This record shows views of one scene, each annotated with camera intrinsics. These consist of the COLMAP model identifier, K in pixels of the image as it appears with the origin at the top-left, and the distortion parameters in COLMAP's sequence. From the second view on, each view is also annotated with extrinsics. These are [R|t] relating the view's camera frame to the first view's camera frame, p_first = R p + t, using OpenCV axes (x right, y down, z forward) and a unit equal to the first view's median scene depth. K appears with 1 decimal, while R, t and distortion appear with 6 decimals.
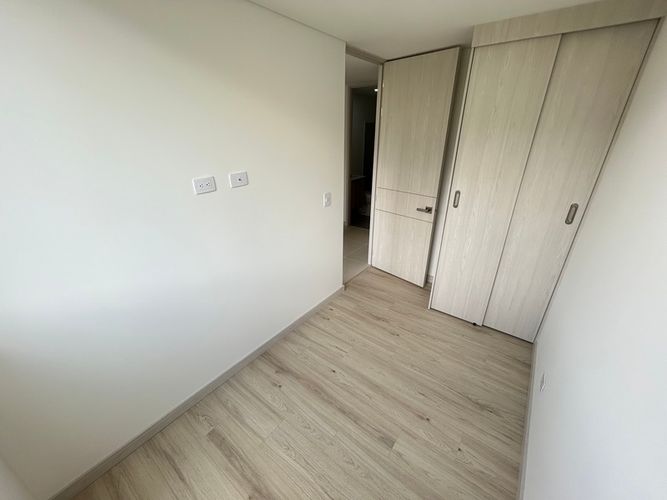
lens RADIAL K [[269.1, 0, 334.6], [0, 269.1, 249.4], [0, 0, 1]] dist [-0.000160, -0.000208]
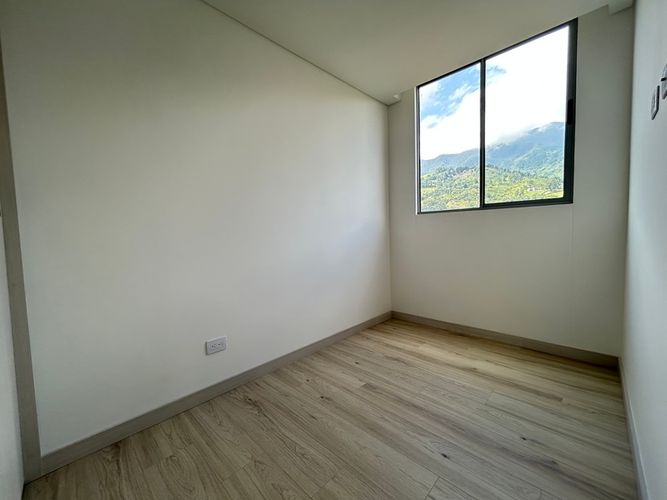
lens RADIAL K [[269.1, 0, 333.9], [0, 269.1, 247.2], [0, 0, 1]] dist [-0.000160, -0.000208]
pose [[-0.992172, 0.024822, 0.122389, 0.171762], [0.077934, 0.888853, 0.451517, -0.243378], [-0.097578, 0.457520, -0.883829, 1.530118]]
